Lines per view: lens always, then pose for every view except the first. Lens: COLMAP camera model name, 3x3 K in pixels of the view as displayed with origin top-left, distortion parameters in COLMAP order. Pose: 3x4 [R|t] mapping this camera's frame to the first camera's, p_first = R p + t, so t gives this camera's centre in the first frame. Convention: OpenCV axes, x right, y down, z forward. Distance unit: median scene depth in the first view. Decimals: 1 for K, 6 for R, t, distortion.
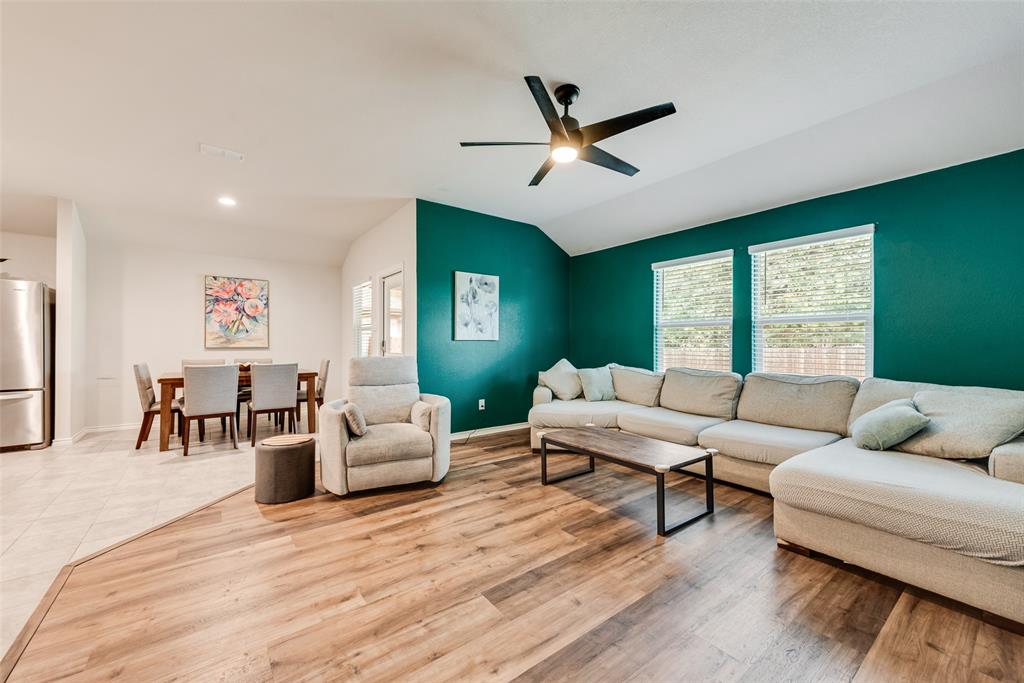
lens RADIAL K [[404.0, 0, 508.2], [0, 404.0, 342.9], [0, 0, 1]] dist [0.016682, -0.000173]
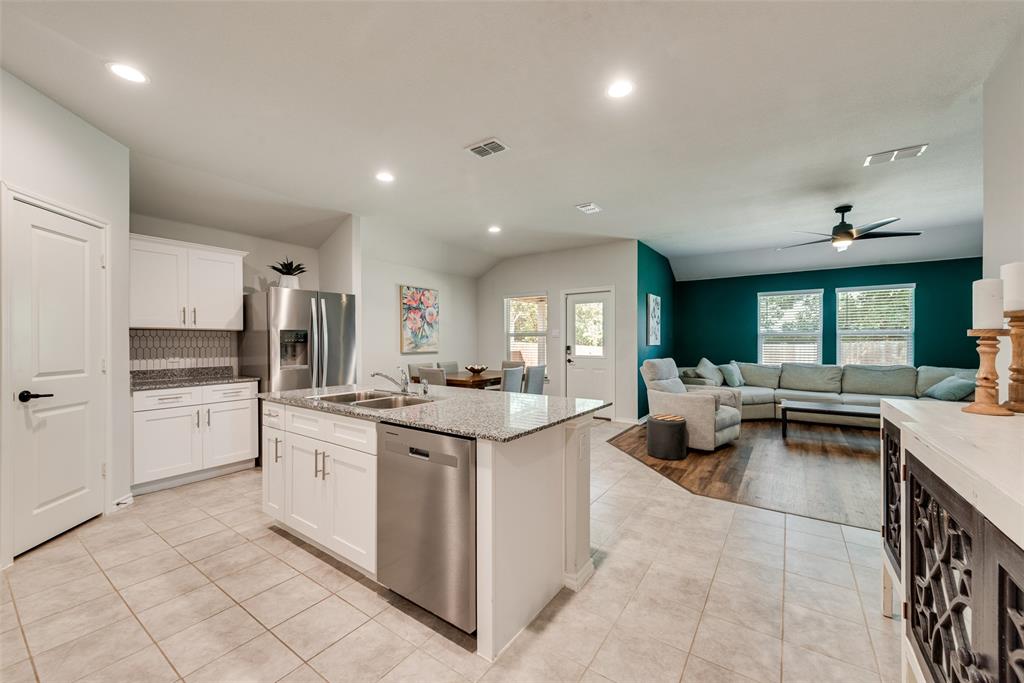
lens RADIAL K [[404.0, 0, 507.6], [0, 404.0, 343.8], [0, 0, 1]] dist [0.016682, -0.000173]
pose [[0.947440, -0.006076, 0.319875, -1.431730], [0.002485, 0.999929, 0.011633, -0.040979], [-0.319923, -0.010226, 0.947388, -0.173795]]
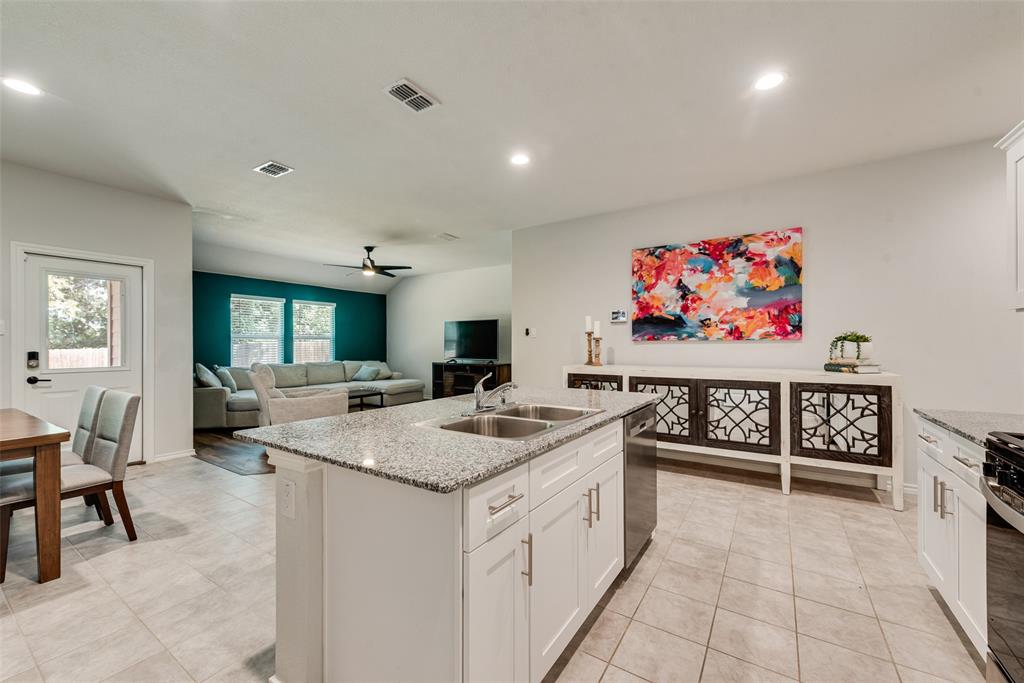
lens RADIAL K [[404.0, 0, 510.9], [0, 404.0, 347.1], [0, 0, 1]] dist [0.016682, -0.000173]
pose [[-0.356000, -0.008655, 0.934446, -1.947875], [-0.002073, 0.999962, 0.008472, -0.030614], [-0.934484, 0.001079, -0.356004, 0.852538]]
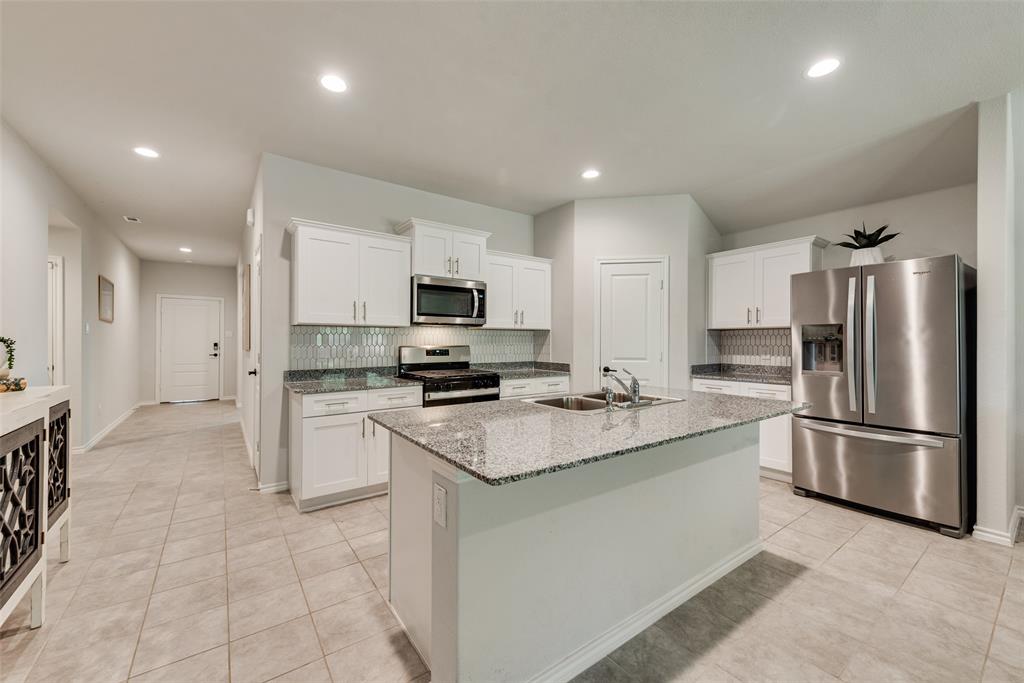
lens RADIAL K [[404.0, 0, 506.6], [0, 404.0, 340.8], [0, 0, 1]] dist [0.016682, -0.000173]
pose [[-0.021011, -0.000928, -0.999779, -0.693388], [0.003557, 0.999993, -0.001003, -0.035116], [0.999773, -0.003577, -0.021008, 0.485668]]
